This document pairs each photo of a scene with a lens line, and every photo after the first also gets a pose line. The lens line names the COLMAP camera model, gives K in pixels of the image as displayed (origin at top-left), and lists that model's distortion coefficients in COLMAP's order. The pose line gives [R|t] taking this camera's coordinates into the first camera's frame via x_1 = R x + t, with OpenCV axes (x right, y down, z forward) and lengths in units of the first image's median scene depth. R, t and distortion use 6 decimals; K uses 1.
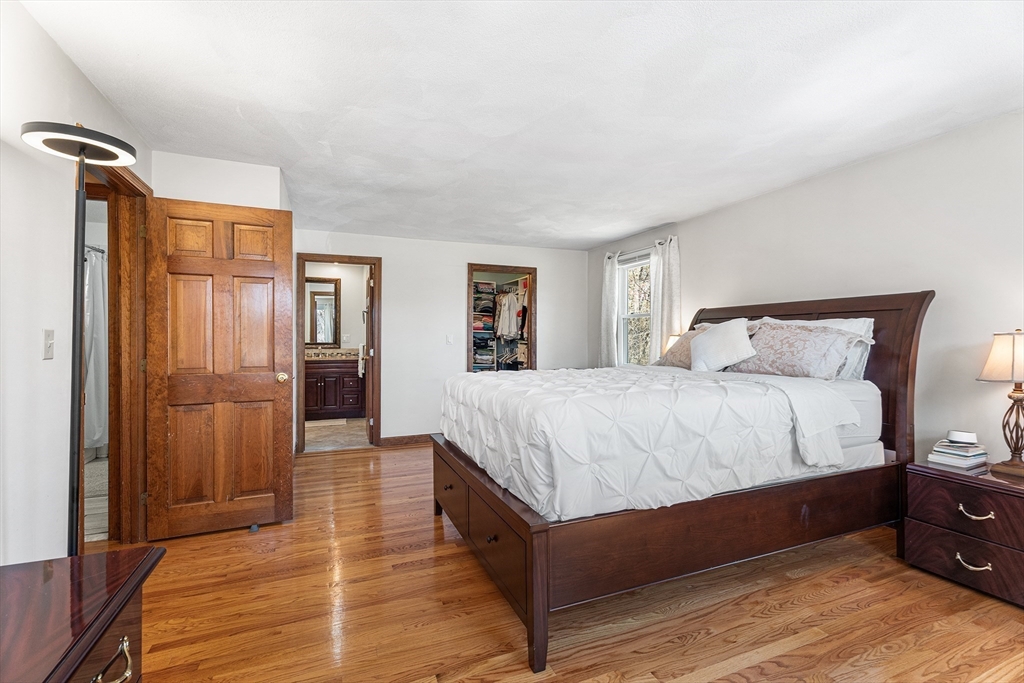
lens RADIAL K [[457.2, 0, 513.9], [0, 457.2, 338.0], [0, 0, 1]] dist [0.003872, 0.000311]
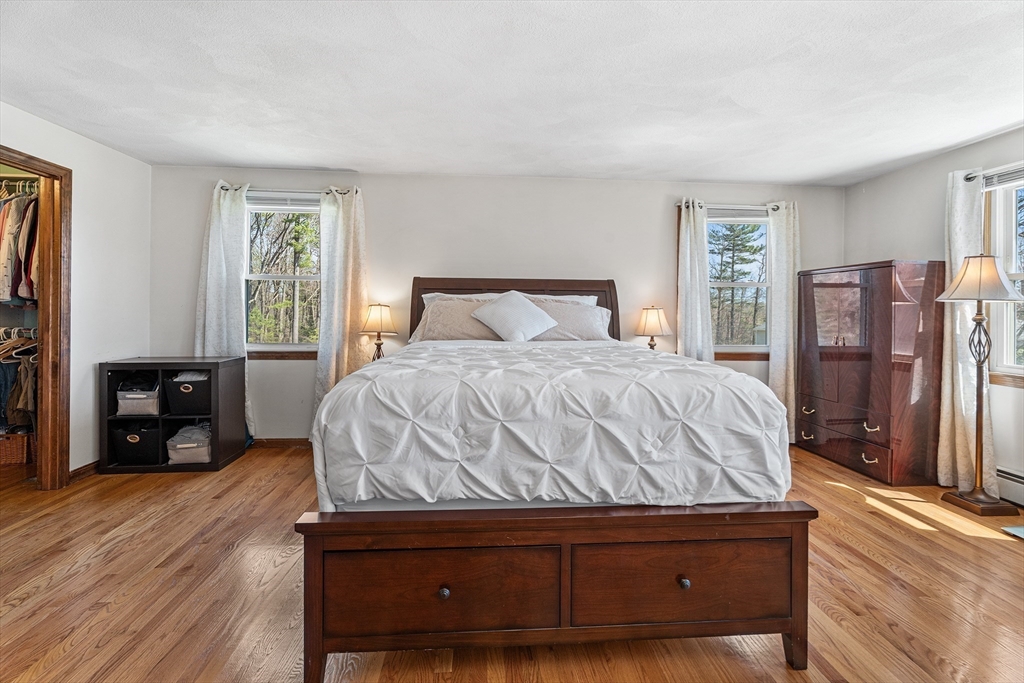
lens RADIAL K [[463.7, 0, 510.8], [0, 463.7, 319.3], [0, 0, 1]] dist [-0.000791, 0.000076]
pose [[0.317403, -0.012727, 0.948205, -0.380056], [-0.008968, 0.999825, 0.016422, 0.004303], [-0.948248, -0.013716, 0.317233, 0.462017]]
